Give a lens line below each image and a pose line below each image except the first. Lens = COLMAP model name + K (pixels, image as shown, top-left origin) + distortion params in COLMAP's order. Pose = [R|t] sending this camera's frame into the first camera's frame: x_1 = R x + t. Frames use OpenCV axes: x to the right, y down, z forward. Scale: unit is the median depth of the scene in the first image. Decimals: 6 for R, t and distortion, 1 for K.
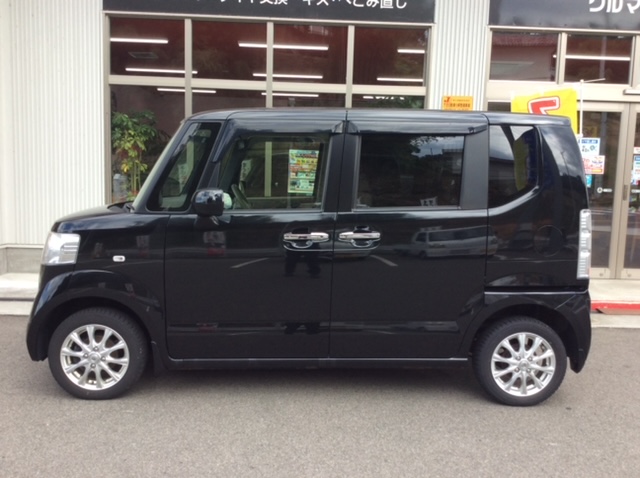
lens RADIAL K [[582.8, 0, 321.7], [0, 582.8, 237.8], [0, 0, 1]] dist [0.034860, 0.000000]
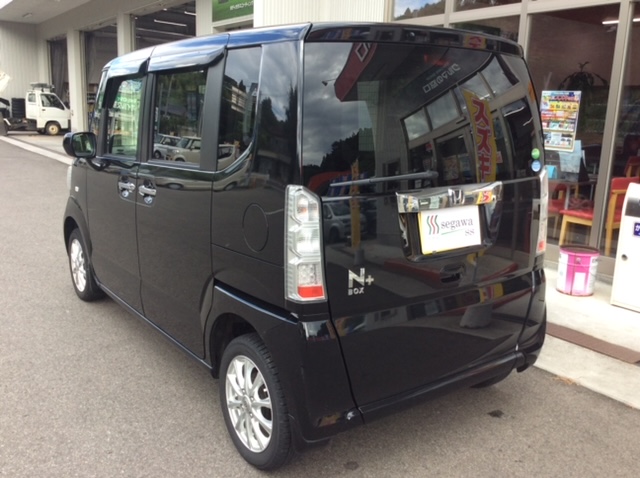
lens RADIAL K [[616.4, 0, 318.2], [0, 616.4, 237.5], [0, 0, 1]] dist [0.020276, 0.000000]
pose [[0.544475, 0.163742, -0.822640, 0.931647], [-0.103657, 0.986378, 0.127726, -0.075410], [0.832348, 0.015728, 0.554031, 0.654001]]
